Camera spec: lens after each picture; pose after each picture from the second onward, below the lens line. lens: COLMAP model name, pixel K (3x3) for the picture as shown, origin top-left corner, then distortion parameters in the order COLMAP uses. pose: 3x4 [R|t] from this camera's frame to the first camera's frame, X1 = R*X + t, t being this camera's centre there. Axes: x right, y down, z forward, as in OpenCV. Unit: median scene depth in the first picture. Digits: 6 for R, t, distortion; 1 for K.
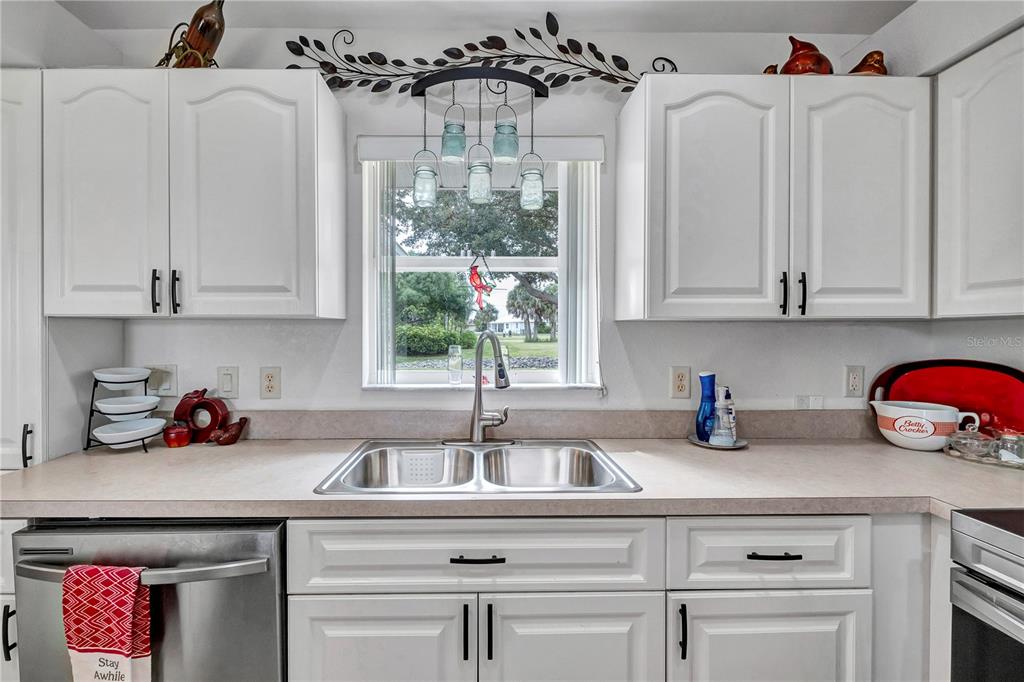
lens RADIAL K [[450.4, 0, 509.5], [0, 450.4, 334.6], [0, 0, 1]] dist [0.010975, -0.000104]
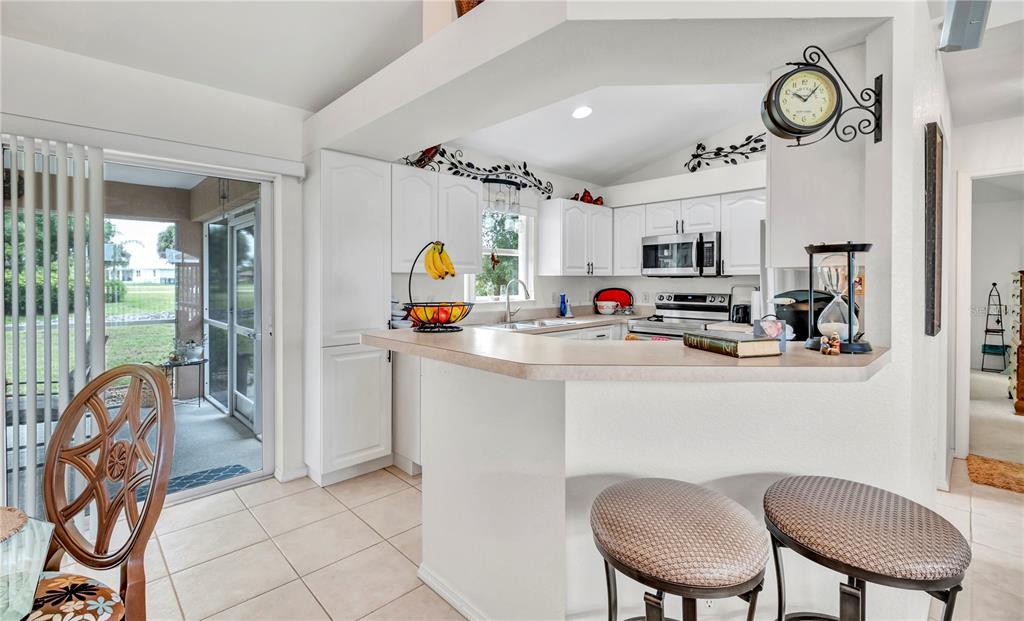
lens RADIAL K [[453.5, 0, 507.6], [0, 453.5, 282.7], [0, 0, 1]] dist [-0.001617, -0.000378]
pose [[0.728030, -0.001698, 0.685544, -1.813121], [0.003252, 0.999994, -0.000976, 0.013937], [-0.685538, 0.002939, 0.728031, -0.885250]]
